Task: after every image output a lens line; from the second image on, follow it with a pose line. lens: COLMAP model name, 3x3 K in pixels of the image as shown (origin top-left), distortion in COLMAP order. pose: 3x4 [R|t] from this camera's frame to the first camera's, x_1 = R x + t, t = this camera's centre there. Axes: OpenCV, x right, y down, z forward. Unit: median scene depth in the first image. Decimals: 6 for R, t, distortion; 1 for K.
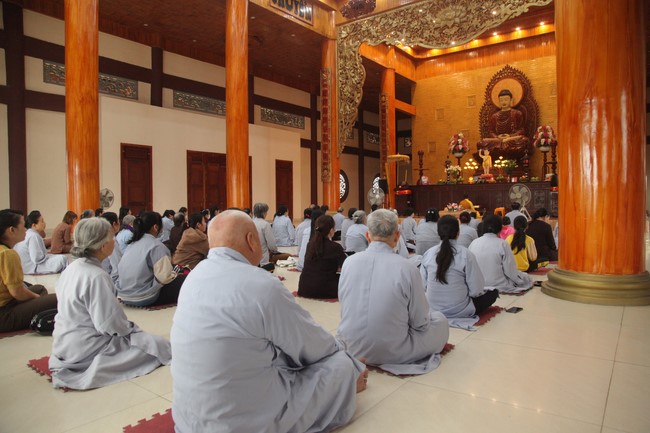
lens RADIAL K [[433.8, 0, 325.0], [0, 433.8, 216.5], [0, 0, 1]] dist [-0.093844, 0.002222]
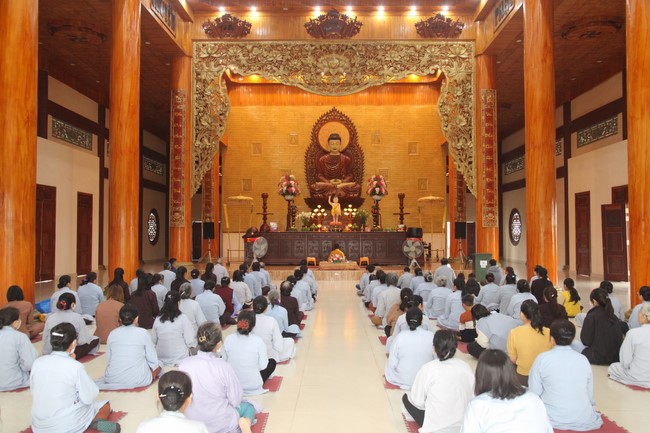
lens RADIAL K [[564.0, 0, 325.0], [0, 564.0, 216.5], [0, 0, 1]] dist [-0.006210, -0.003070]
pose [[0.803623, 0.028894, 0.594436, -0.390308], [0.010297, 0.997996, -0.062430, -0.028993], [-0.595049, 0.056291, 0.801716, -0.022943]]
